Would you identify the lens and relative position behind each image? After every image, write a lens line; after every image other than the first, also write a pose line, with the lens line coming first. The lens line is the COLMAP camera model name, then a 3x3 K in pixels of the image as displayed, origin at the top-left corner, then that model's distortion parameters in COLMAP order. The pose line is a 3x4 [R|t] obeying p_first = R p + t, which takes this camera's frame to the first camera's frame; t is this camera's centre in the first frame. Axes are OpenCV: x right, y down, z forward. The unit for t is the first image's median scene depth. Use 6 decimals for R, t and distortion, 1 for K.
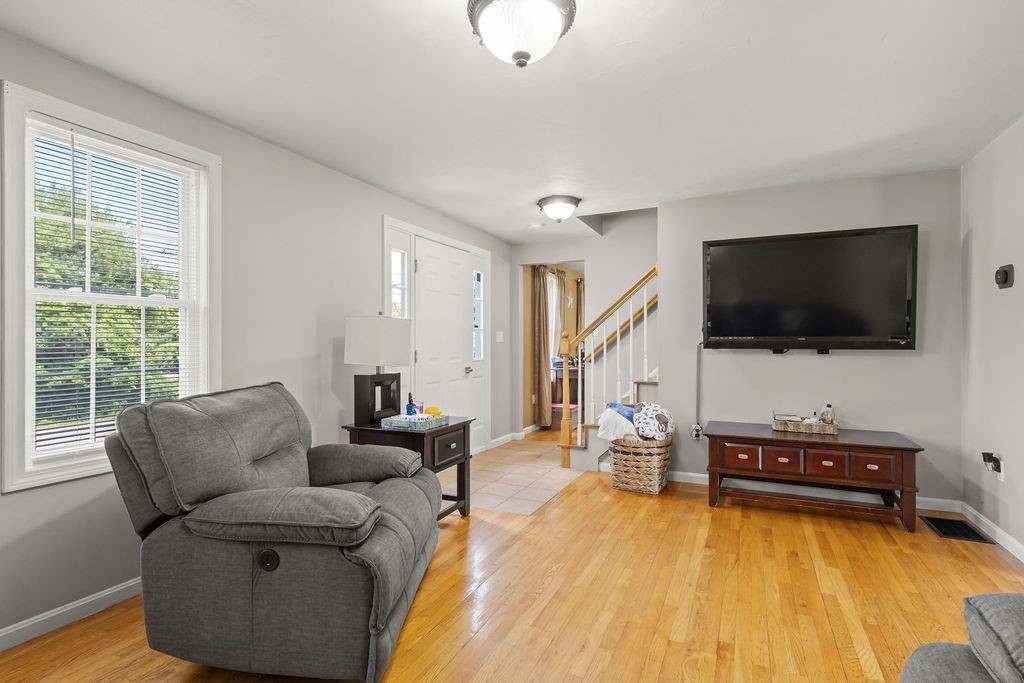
lens RADIAL K [[505.4, 0, 509.8], [0, 505.4, 341.3], [0, 0, 1]] dist [0.002213, 0.000315]
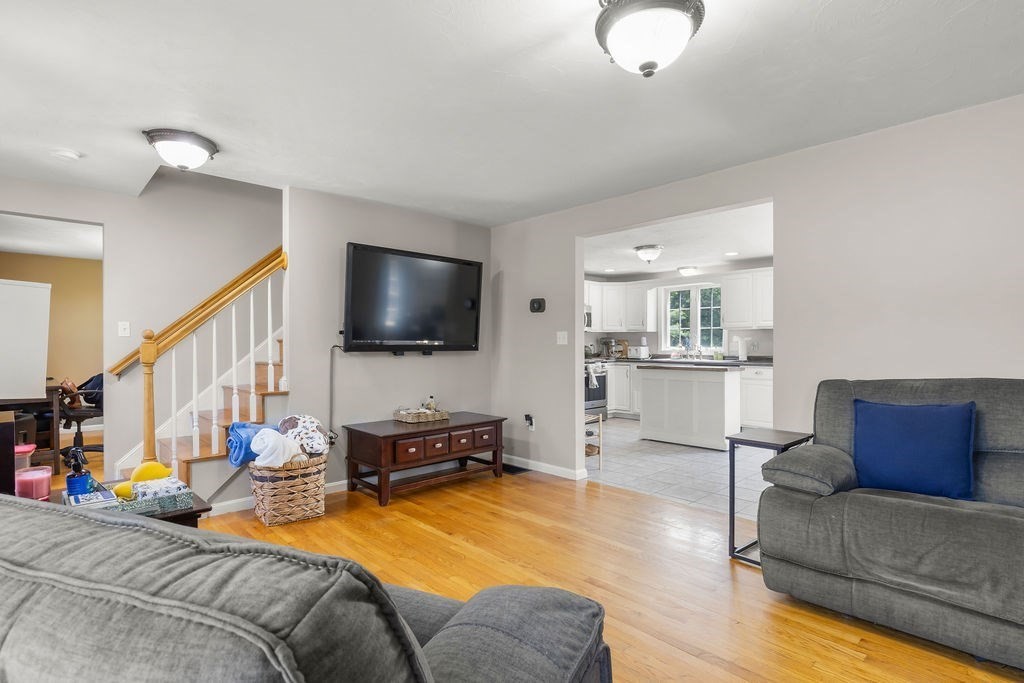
lens RADIAL K [[505.4, 0, 510.9], [0, 505.4, 346.4], [0, 0, 1]] dist [0.002213, 0.000315]
pose [[0.351291, -0.000911, 0.936266, -0.457515], [-0.001613, 0.999997, 0.001578, 0.001938], [-0.936265, -0.002065, 0.351289, 0.394499]]
